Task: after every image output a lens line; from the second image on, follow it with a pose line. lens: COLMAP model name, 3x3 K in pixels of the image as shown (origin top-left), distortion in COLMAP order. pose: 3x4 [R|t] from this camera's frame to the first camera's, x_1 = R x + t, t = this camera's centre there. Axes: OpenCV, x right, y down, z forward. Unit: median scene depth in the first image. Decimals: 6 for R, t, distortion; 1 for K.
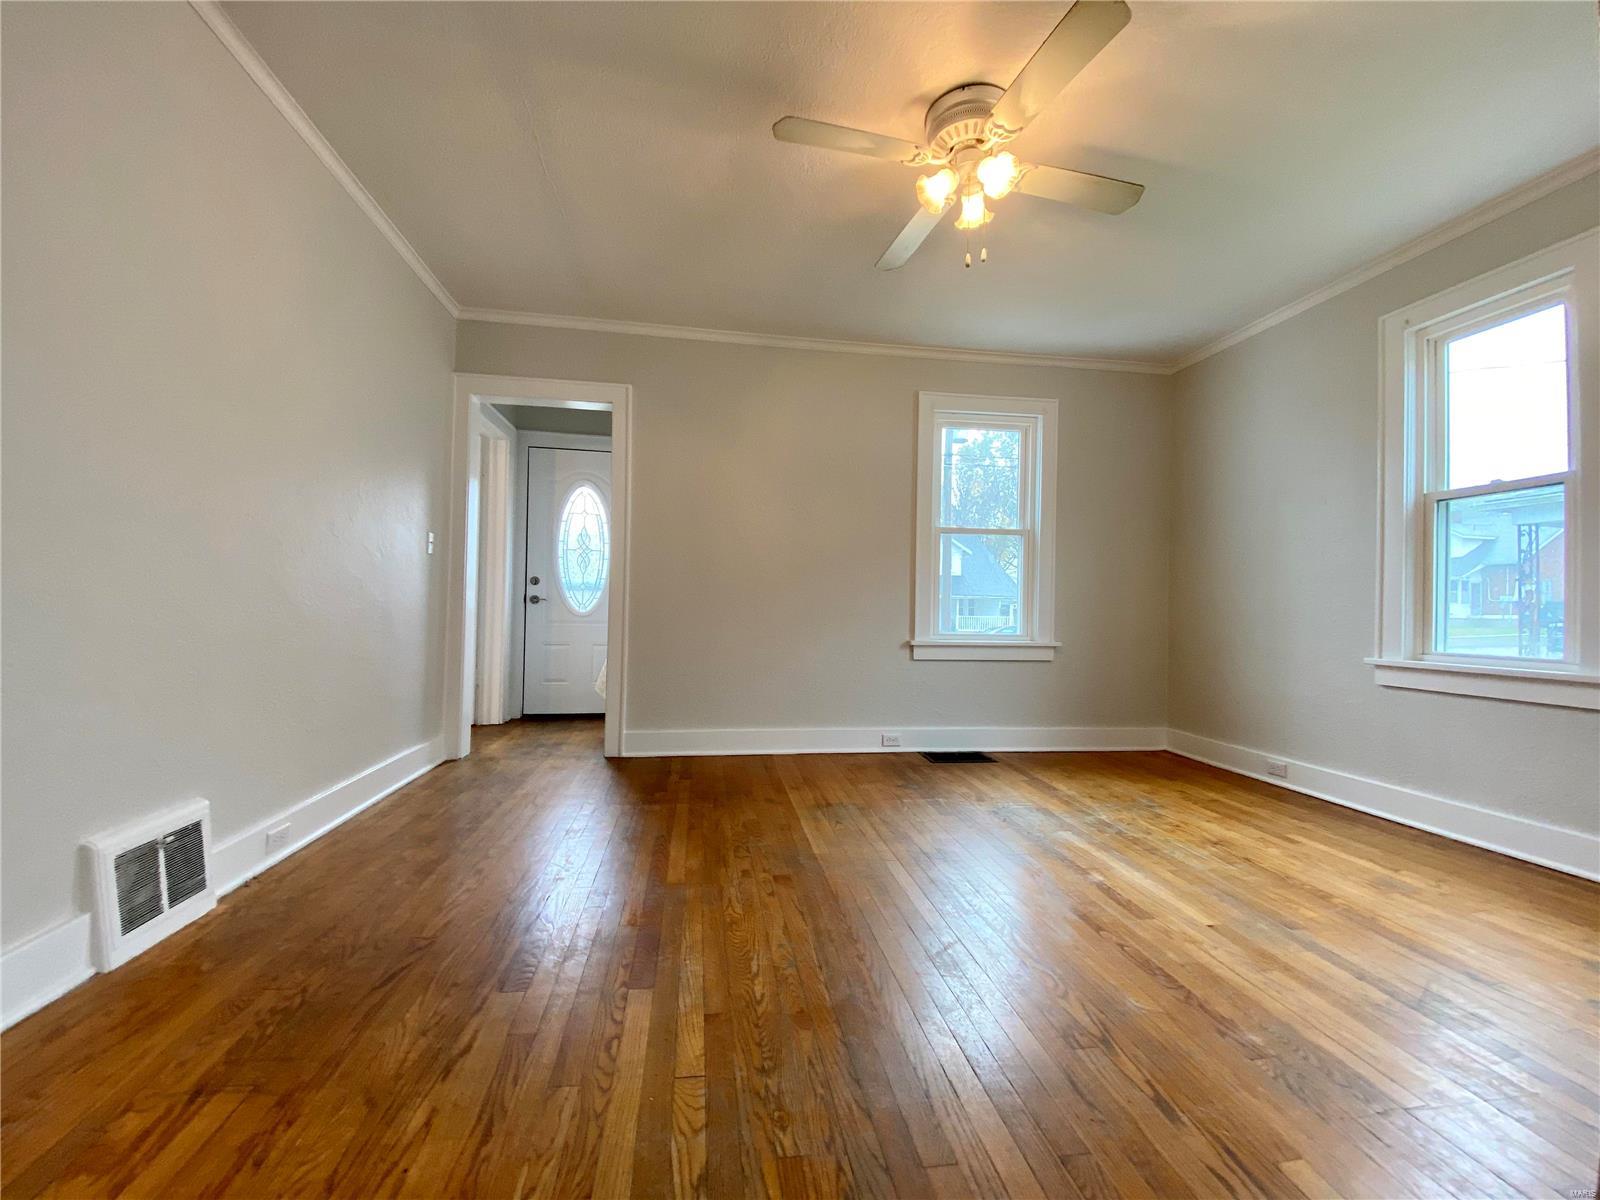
lens RADIAL K [[644.8, 0, 802.6], [0, 644.8, 606.4], [0, 0, 1]] dist [0.012442, -0.014629]
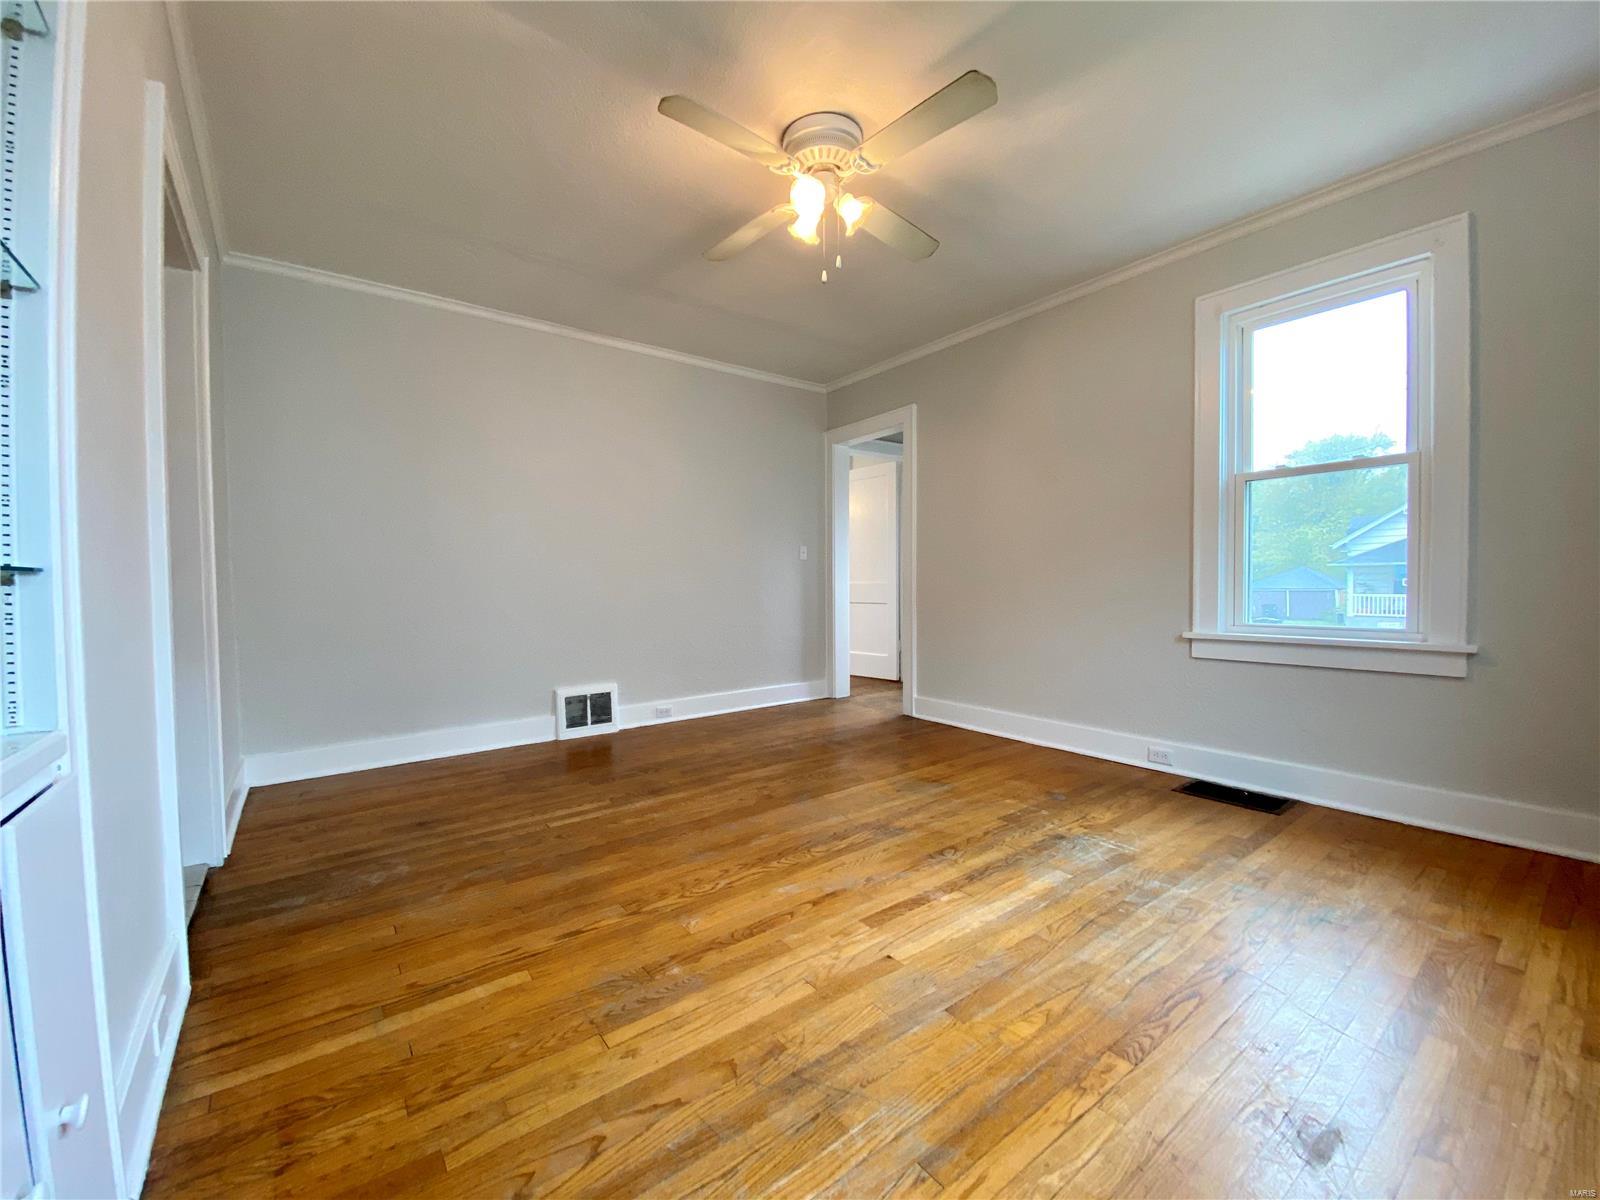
lens RADIAL K [[644.8, 0, 800.4], [0, 644.8, 610.2], [0, 0, 1]] dist [0.012442, -0.014629]
pose [[0.477930, 0.014218, -0.878283, 1.038938], [0.022527, 0.999342, 0.028436, -0.008321], [0.878109, -0.033376, 0.477295, 0.372383]]
